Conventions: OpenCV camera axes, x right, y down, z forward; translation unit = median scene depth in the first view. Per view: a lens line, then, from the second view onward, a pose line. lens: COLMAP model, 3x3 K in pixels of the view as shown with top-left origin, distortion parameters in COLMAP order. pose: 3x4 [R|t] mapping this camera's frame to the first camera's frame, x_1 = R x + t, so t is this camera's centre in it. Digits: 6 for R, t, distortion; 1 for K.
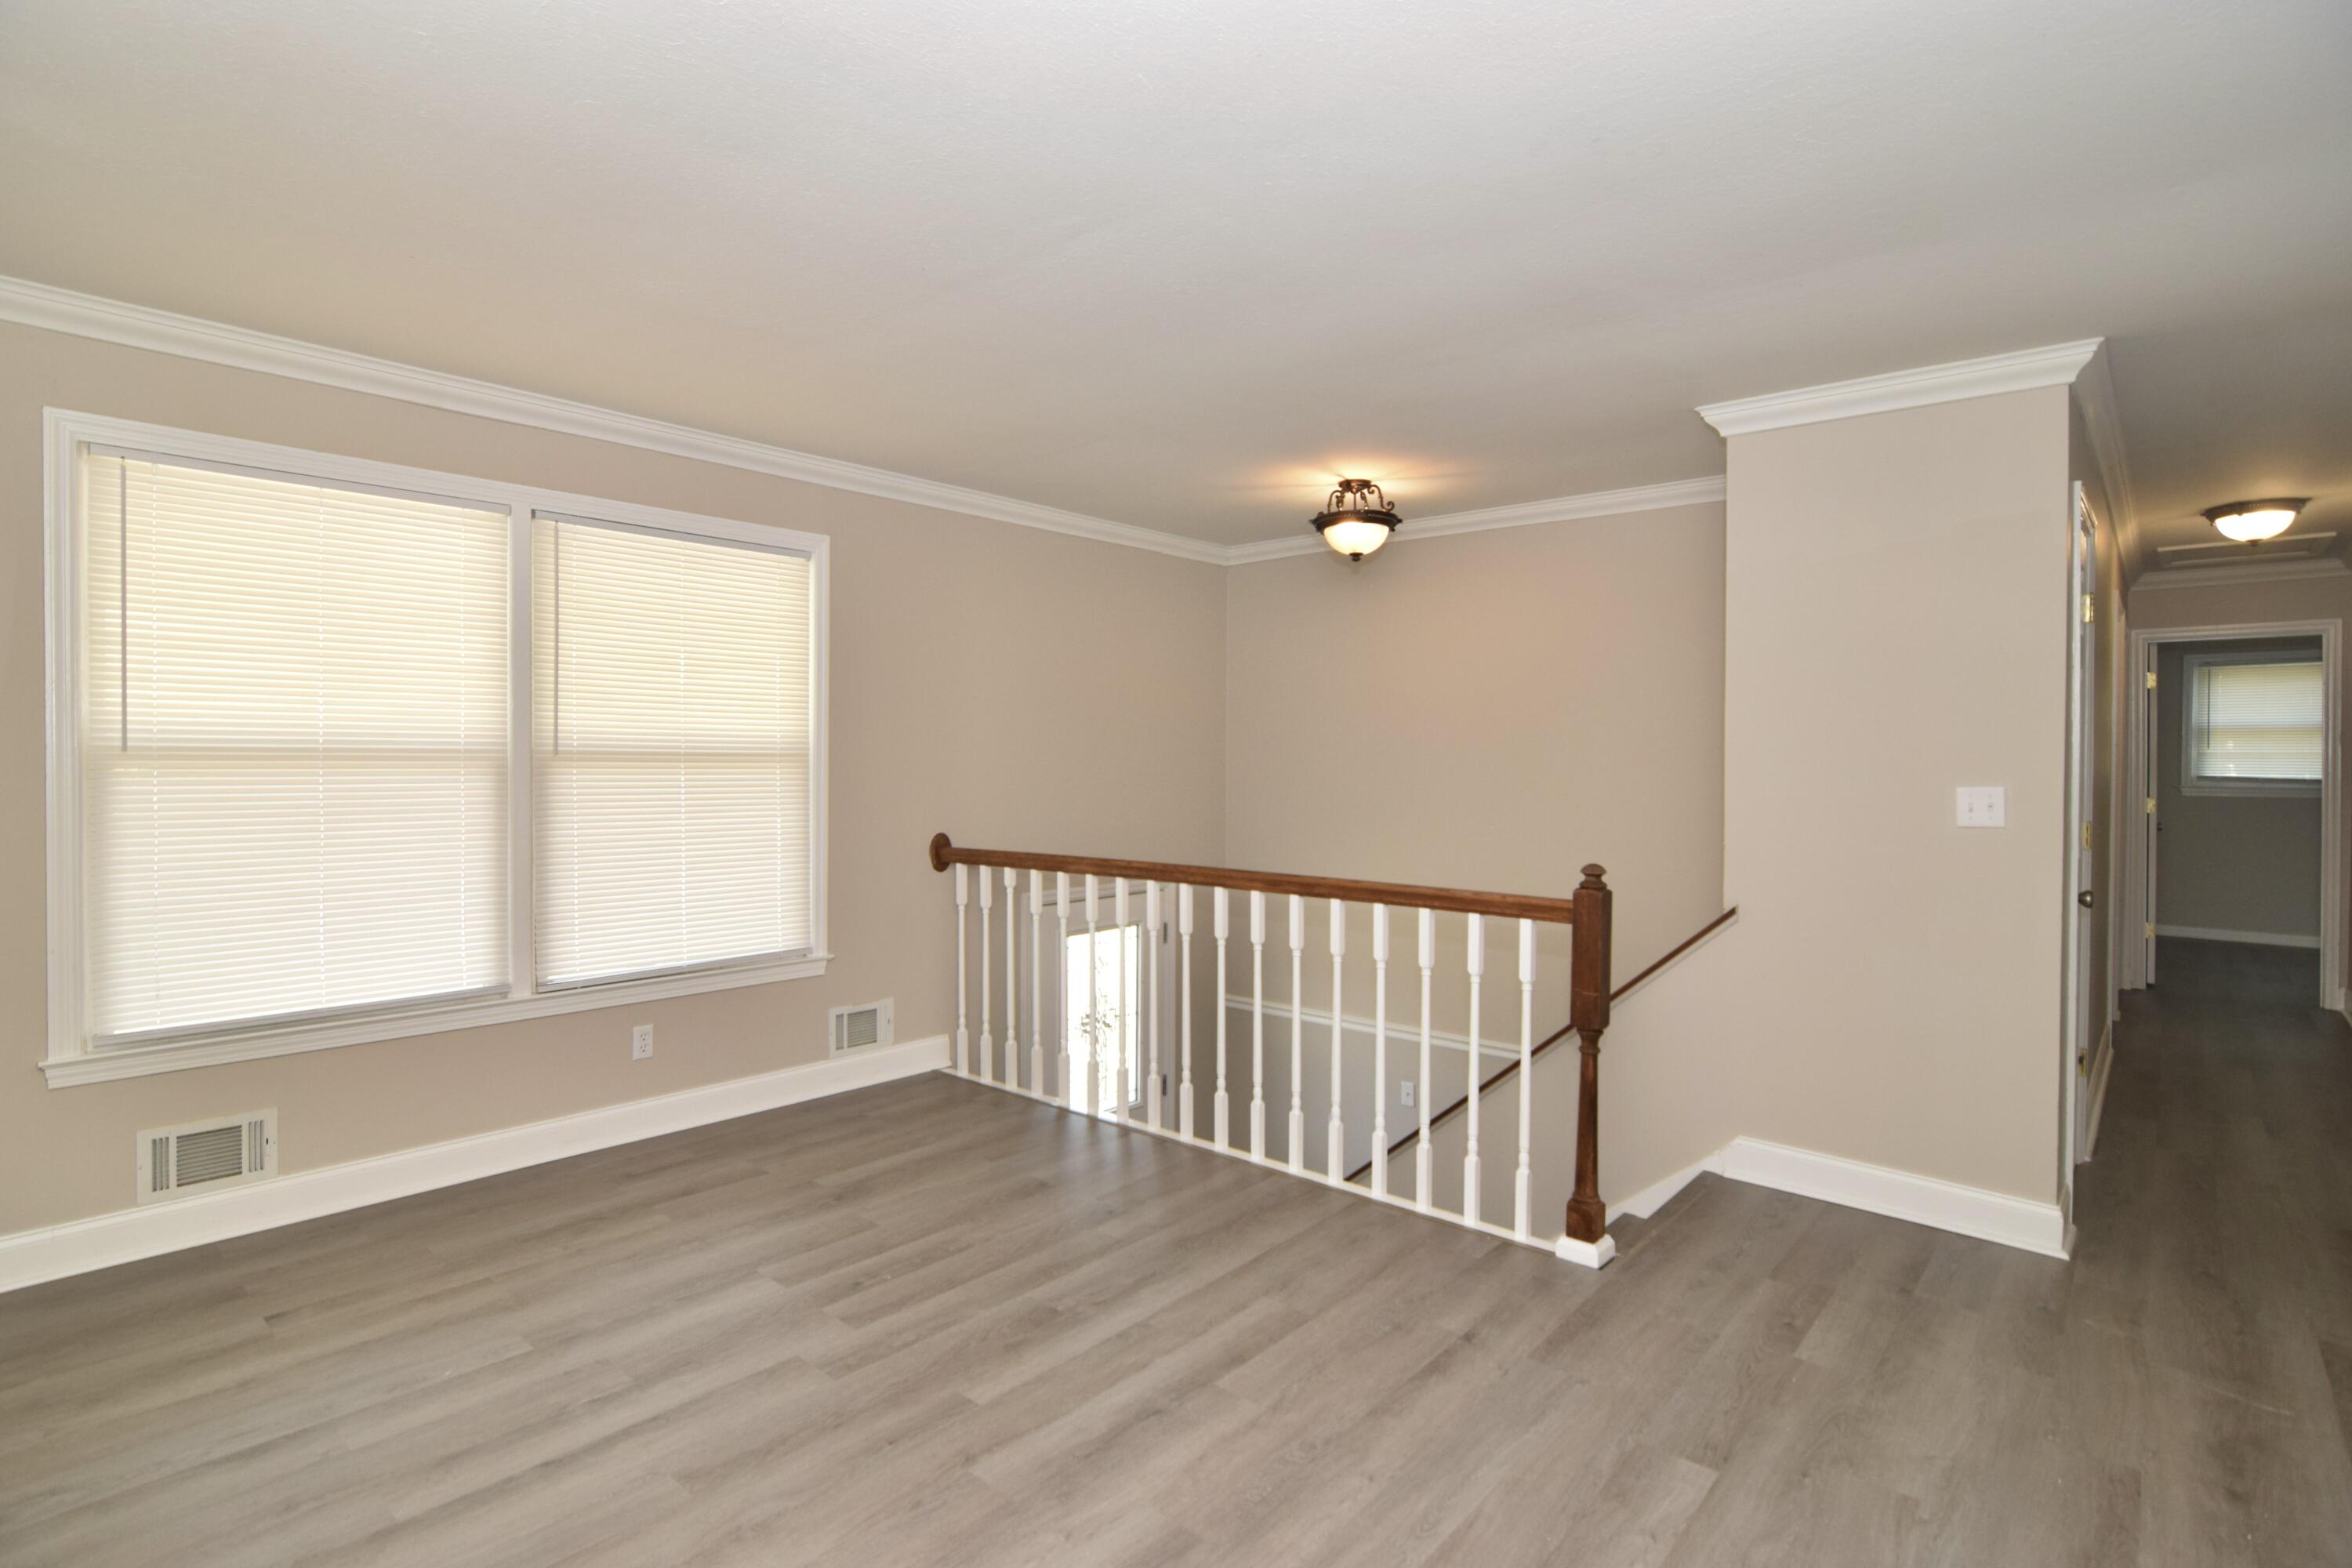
lens RADIAL K [[1154.2, 0, 1176.1], [0, 1154.2, 771.8], [0, 0, 1]] dist [-0.015849, 0.001324]
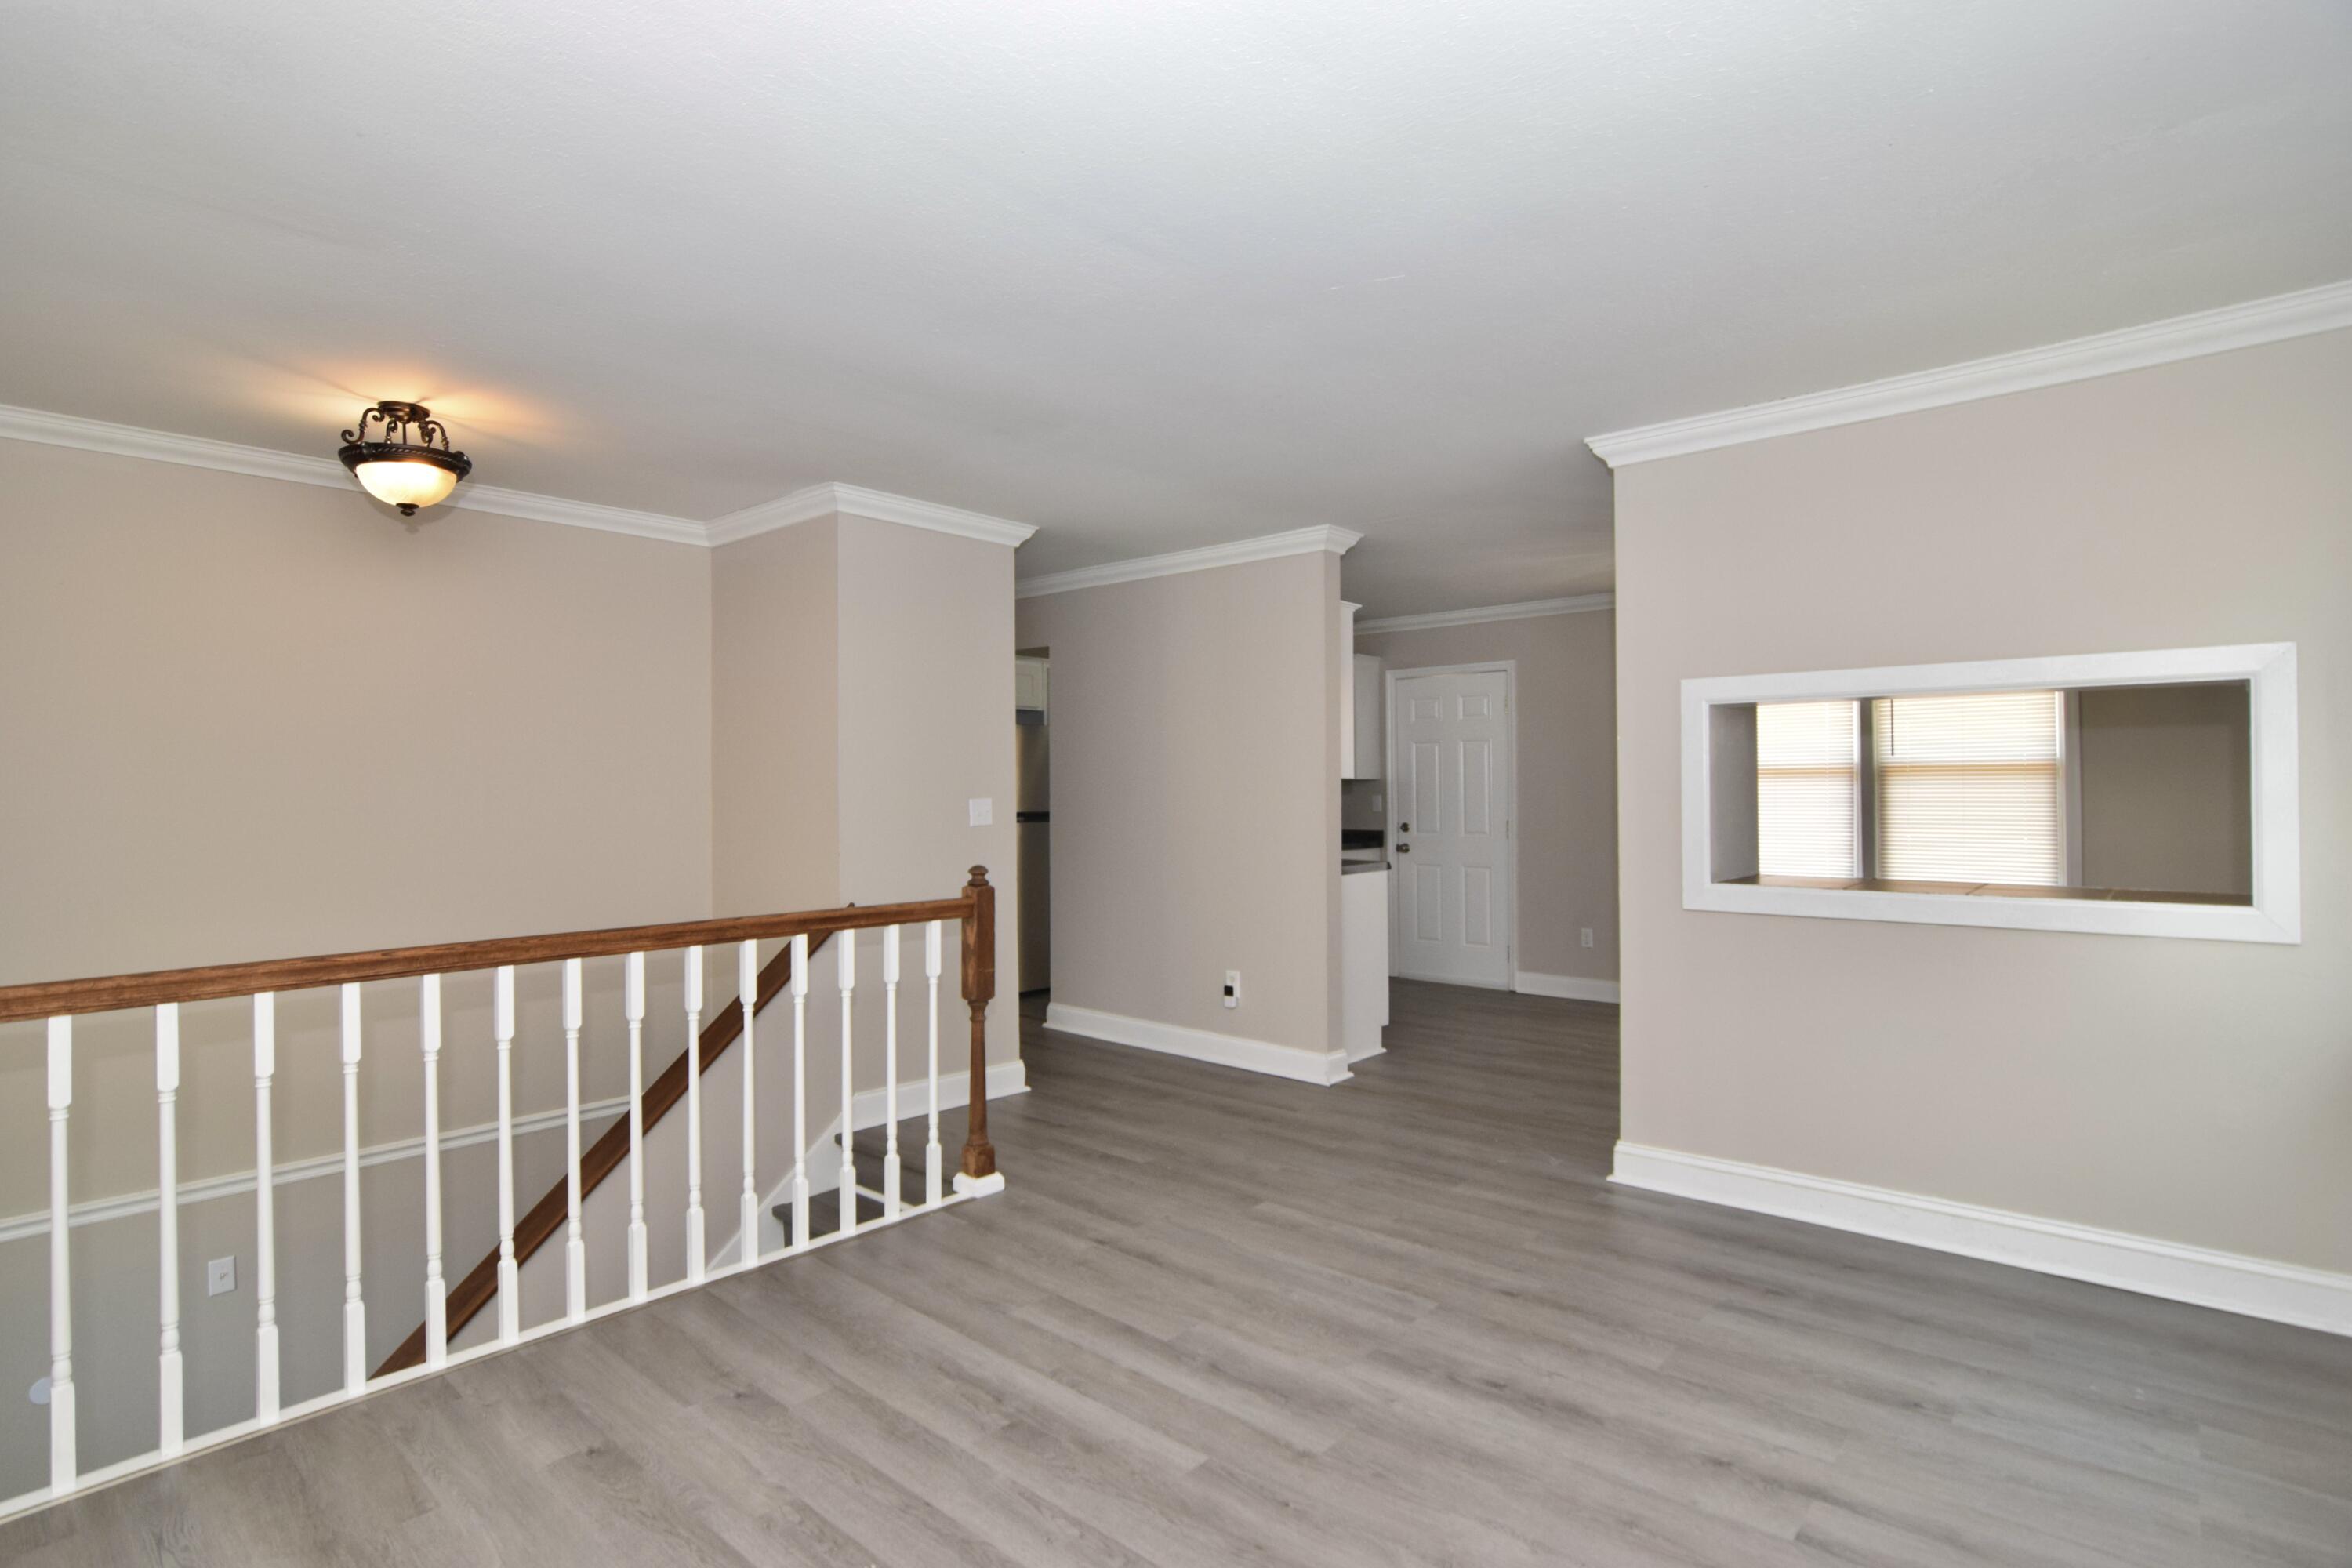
lens RADIAL K [[1167.8, 0, 1159.3], [0, 1167.8, 769.5], [0, 0, 1]] dist [-0.027632, 0.007805]
pose [[0.018888, 0.008690, 0.999784, -0.858541], [0.019817, 0.999763, -0.009064, -0.006273], [-0.999625, 0.019984, 0.018711, 0.768622]]
